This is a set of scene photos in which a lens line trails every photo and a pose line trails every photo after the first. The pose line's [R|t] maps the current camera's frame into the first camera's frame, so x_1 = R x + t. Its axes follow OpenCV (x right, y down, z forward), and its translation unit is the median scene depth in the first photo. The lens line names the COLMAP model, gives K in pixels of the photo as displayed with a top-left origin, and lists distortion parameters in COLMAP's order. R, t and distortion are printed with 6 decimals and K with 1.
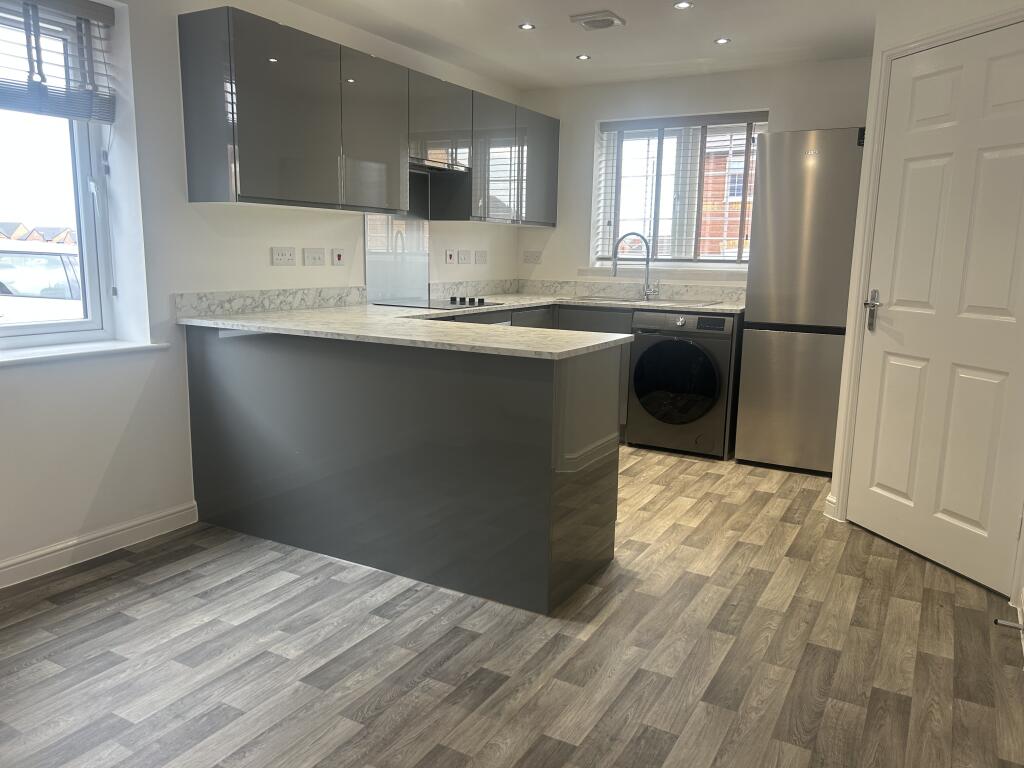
lens RADIAL K [[764.7, 0, 512.0], [0, 764.7, 384.0], [0, 0, 1]] dist [0.103630, -0.000858]
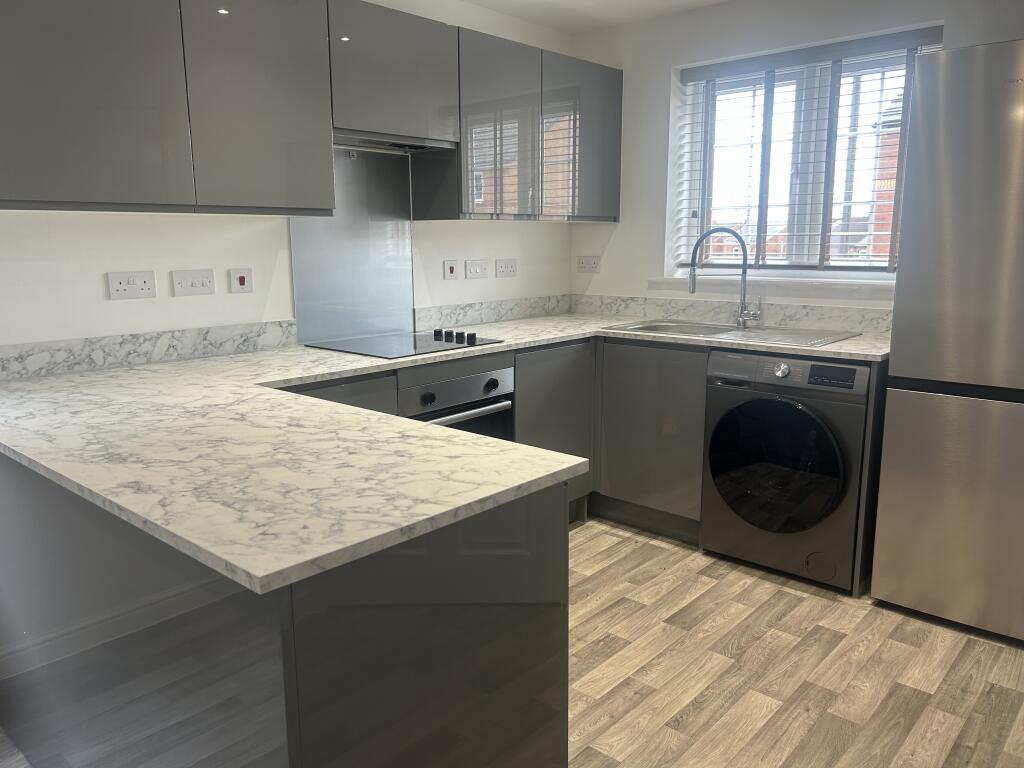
lens RADIAL K [[777.3, 0, 512.0], [0, 777.3, 384.0], [0, 0, 1]] dist [0.039983, -0.001200]
pose [[0.977466, 0.014315, -0.210609, 0.136131], [-0.012028, 0.999854, 0.012137, -0.073785], [0.210752, -0.009330, 0.977495, 0.326851]]
